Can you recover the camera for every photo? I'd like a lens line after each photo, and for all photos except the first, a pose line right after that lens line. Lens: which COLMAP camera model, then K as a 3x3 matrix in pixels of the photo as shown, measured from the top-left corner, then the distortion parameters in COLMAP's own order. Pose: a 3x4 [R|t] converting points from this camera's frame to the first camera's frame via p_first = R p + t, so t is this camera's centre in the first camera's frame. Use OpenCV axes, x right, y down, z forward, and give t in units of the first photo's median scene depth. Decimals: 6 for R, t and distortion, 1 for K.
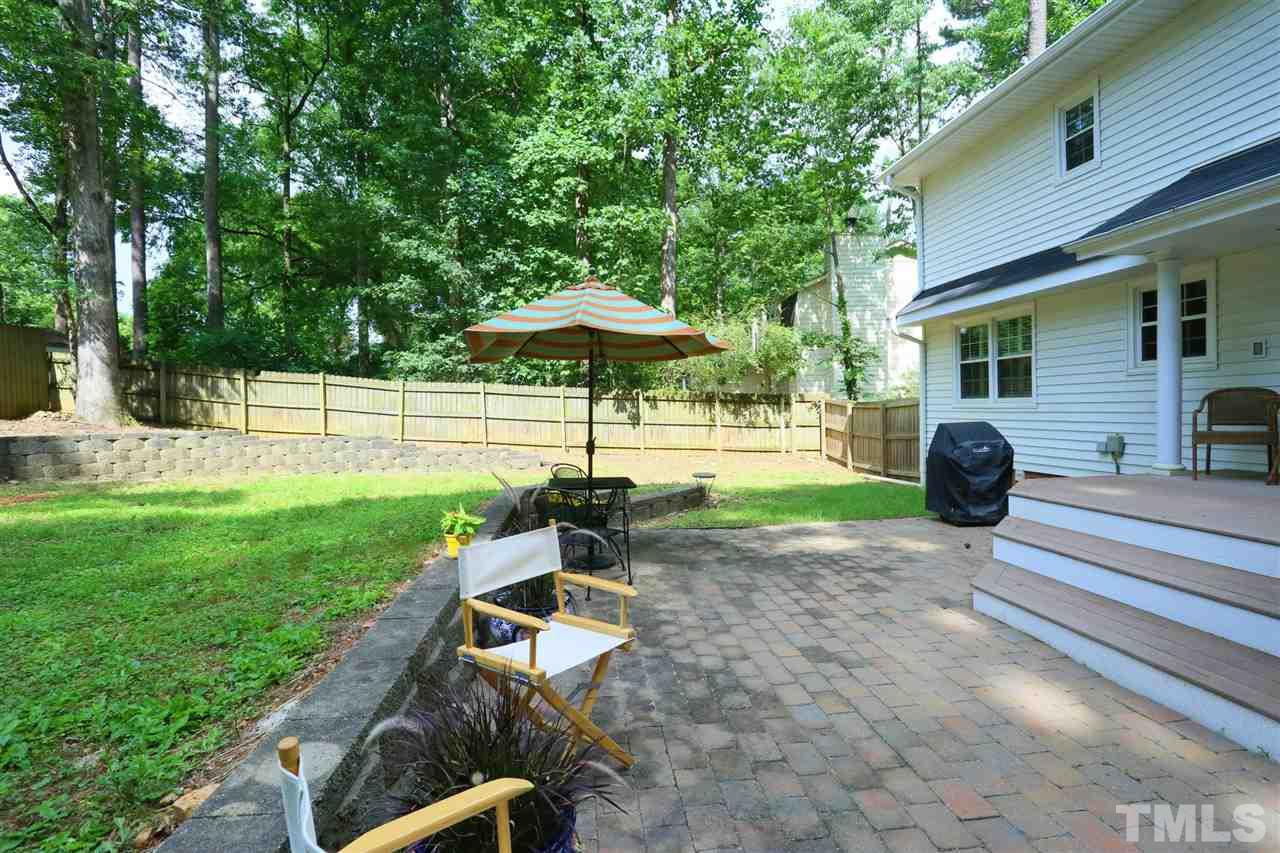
lens RADIAL K [[681.8, 0, 636.1], [0, 681.8, 408.2], [0, 0, 1]] dist [-0.061916, 0.033640]
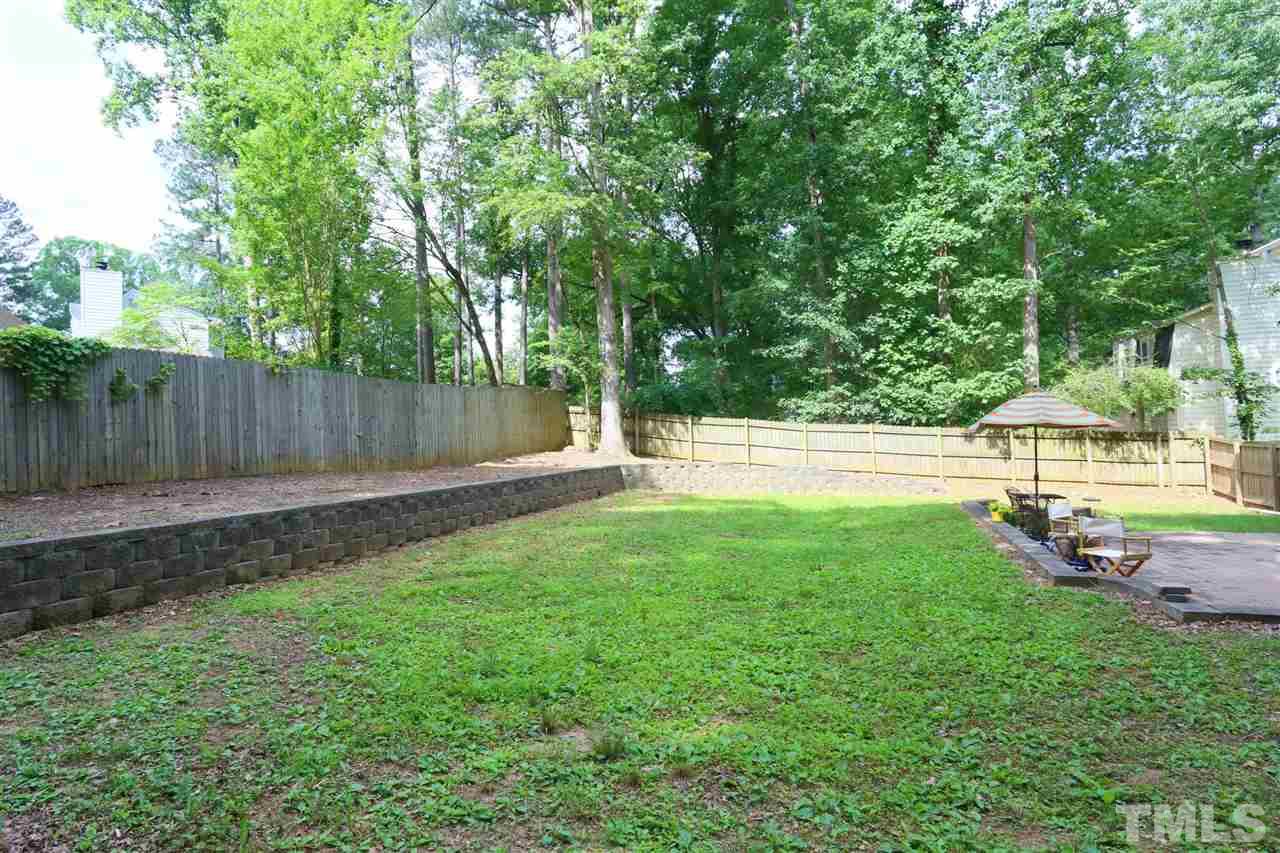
lens RADIAL K [[681.8, 0, 636.1], [0, 681.8, 408.2], [0, 0, 1]] dist [-0.061916, 0.033640]
pose [[0.897466, -0.018148, -0.440711, -0.062156], [-0.002142, 0.998962, -0.045499, -0.008929], [0.441079, 0.041778, 0.896495, -0.306830]]
